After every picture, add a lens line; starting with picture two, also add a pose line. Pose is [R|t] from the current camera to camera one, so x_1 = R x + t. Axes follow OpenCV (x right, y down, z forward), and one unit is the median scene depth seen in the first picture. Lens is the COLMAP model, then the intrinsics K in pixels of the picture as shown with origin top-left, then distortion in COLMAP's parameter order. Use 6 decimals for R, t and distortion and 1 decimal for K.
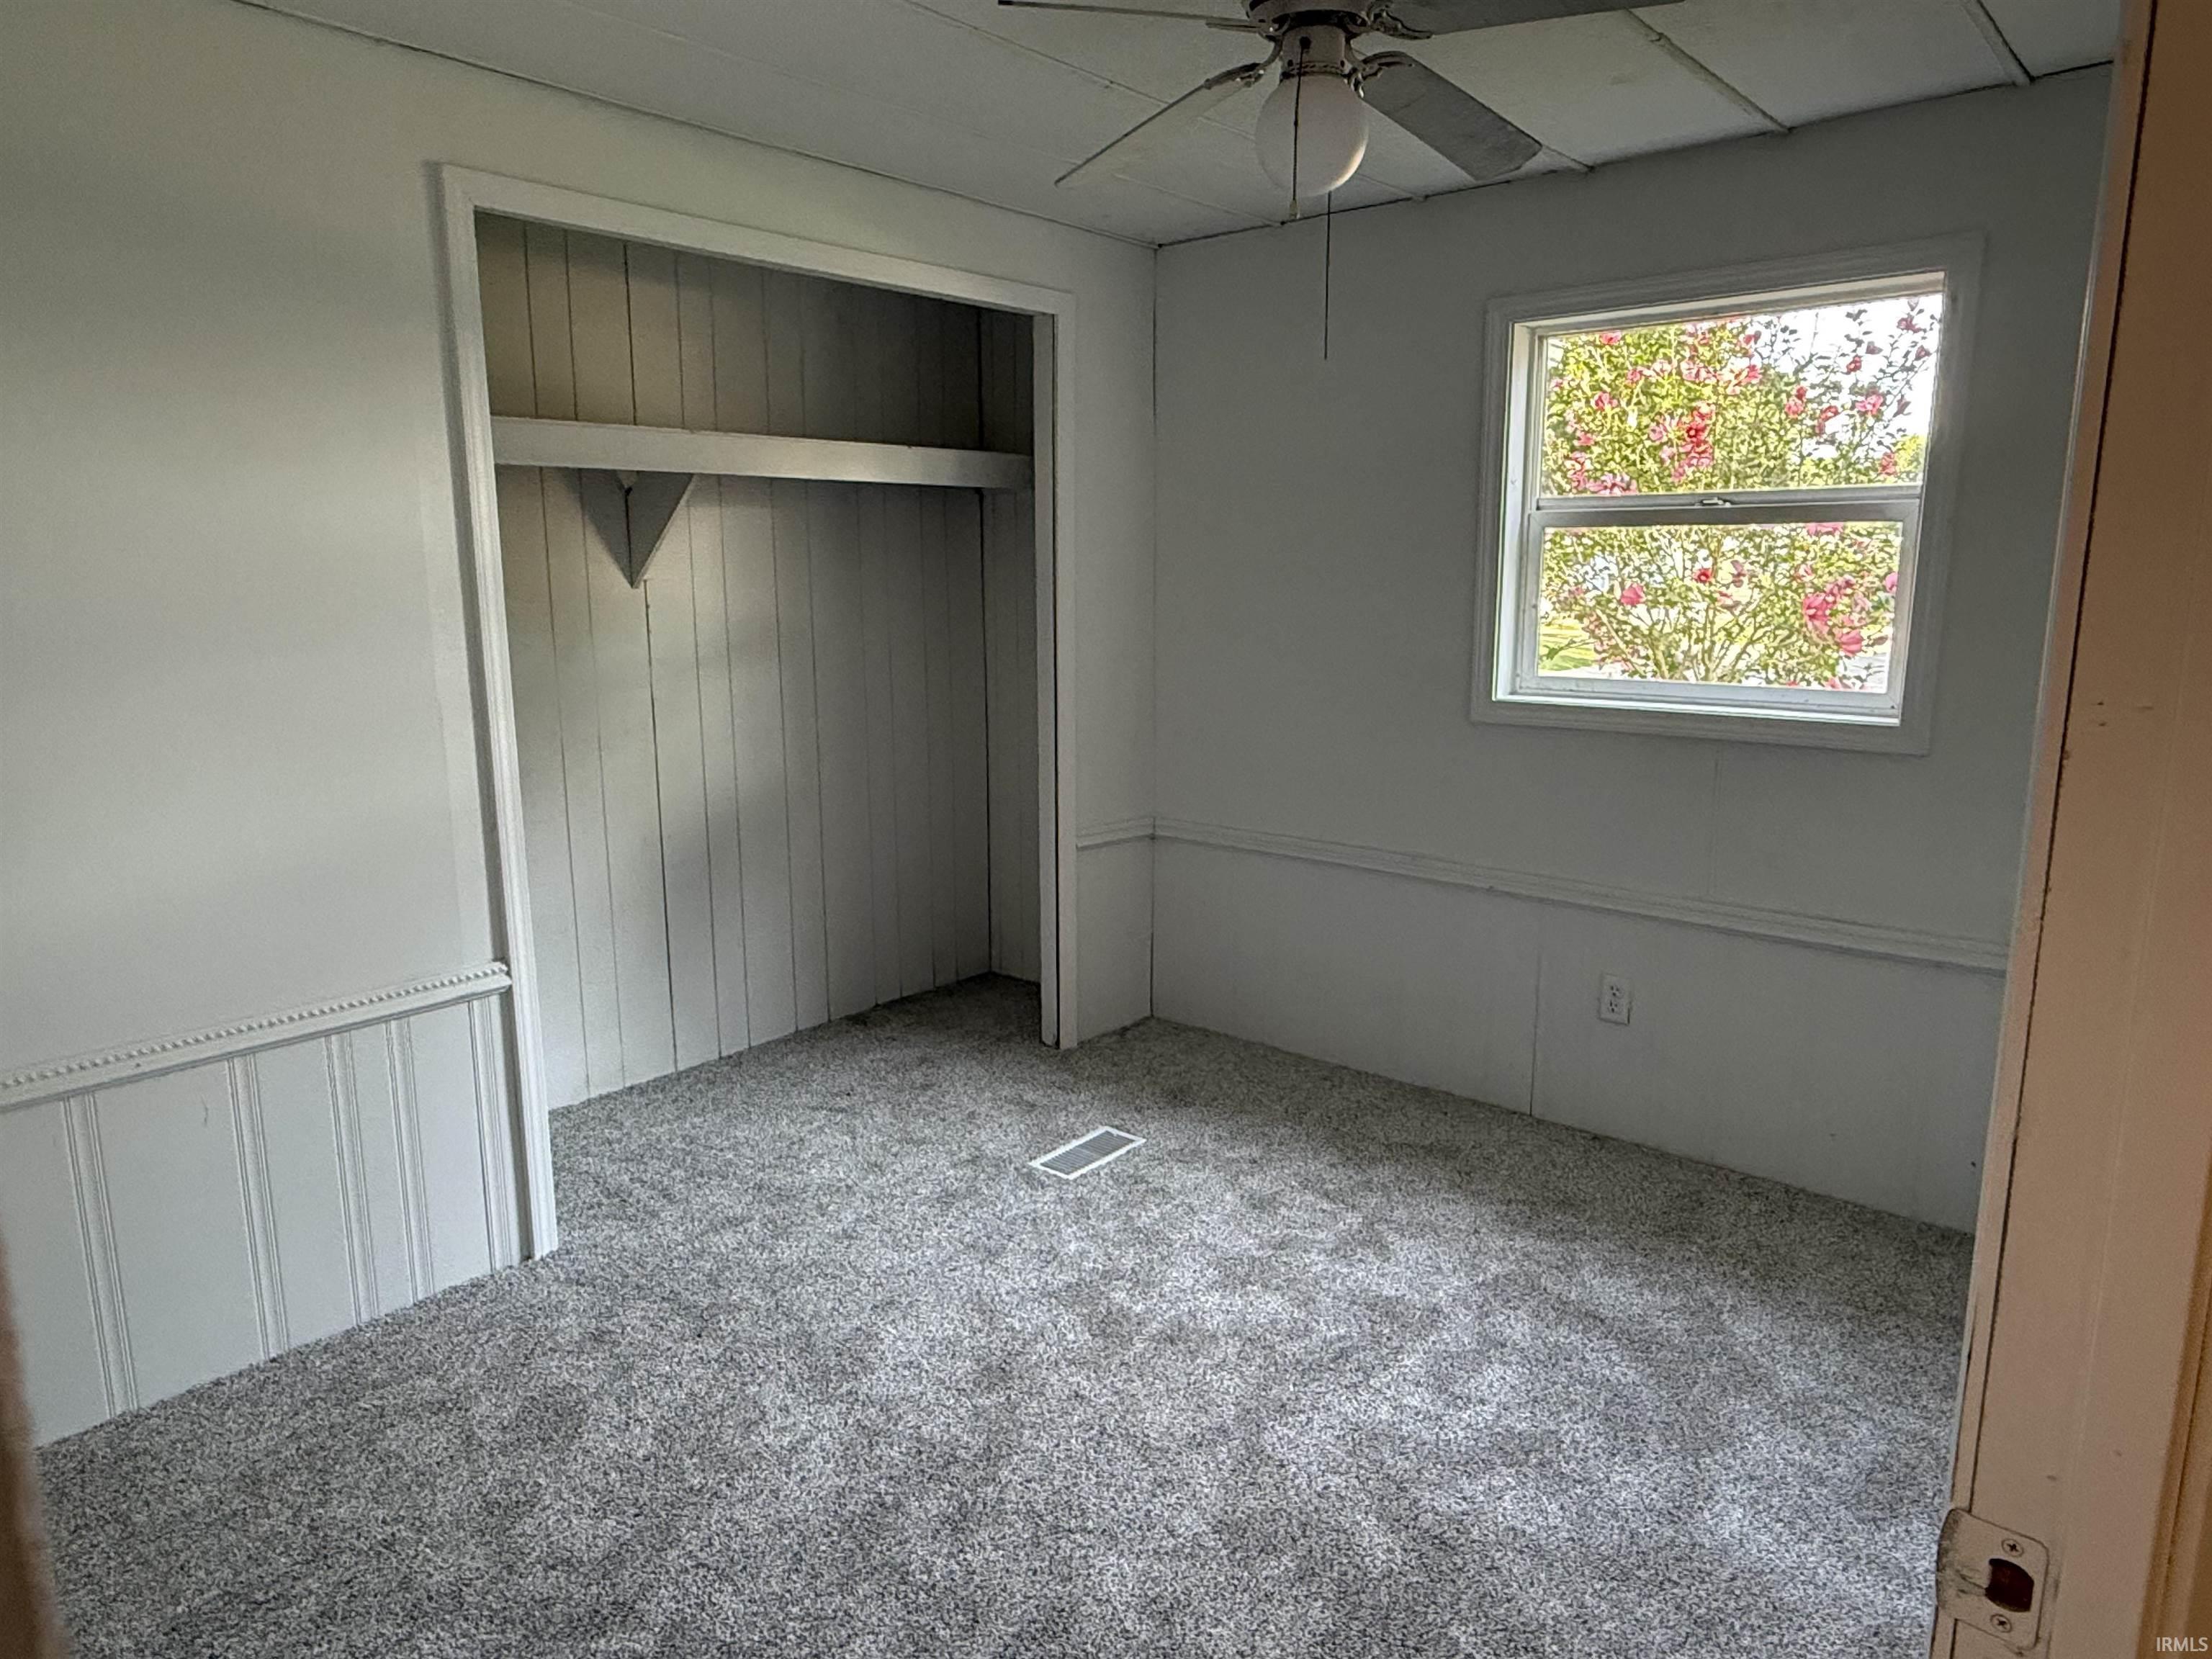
lens RADIAL K [[1398.6, 0, 1097.7], [0, 1398.6, 824.2], [0, 0, 1]] dist [0.004127, -0.000086]
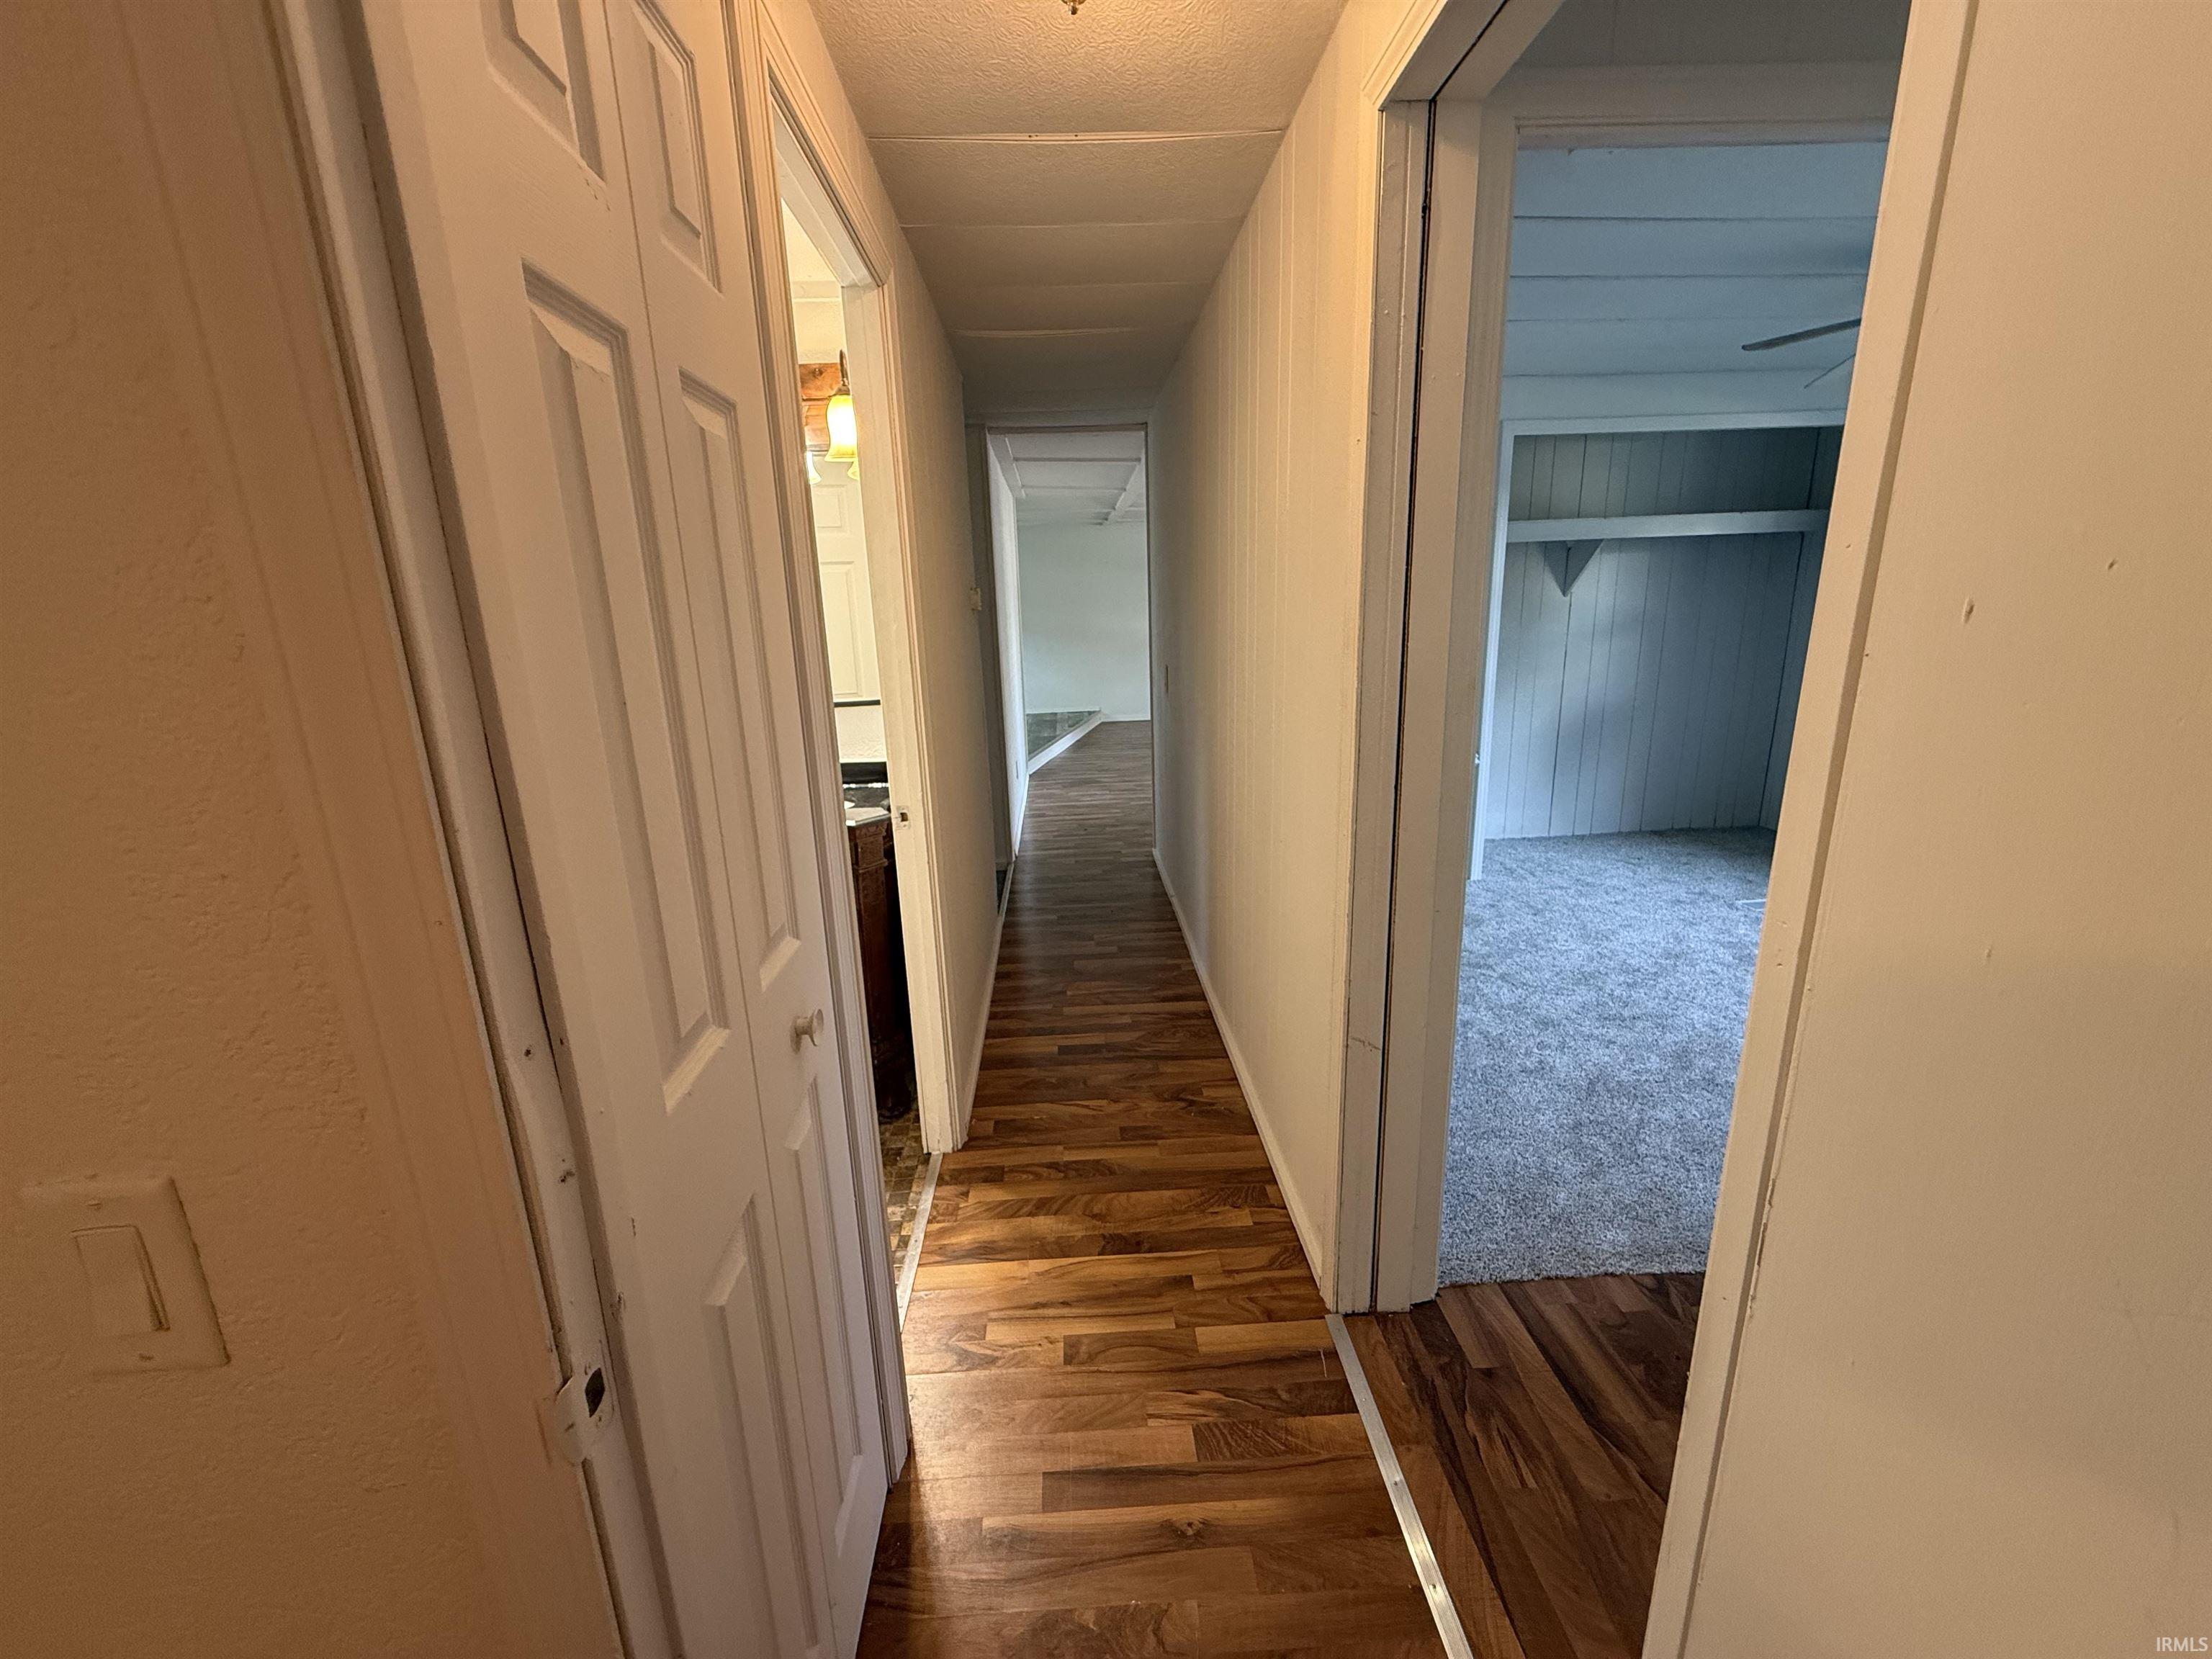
lens RADIAL K [[882.7, 0, 1097.3], [0, 882.7, 826.4], [0, 0, 1]] dist [-0.000976, -0.000431]
pose [[0.687275, 0.157746, -0.709062, 0.196646], [-0.104021, 0.987448, 0.118853, 0.095026], [0.718910, -0.007927, 0.695058, -0.464325]]
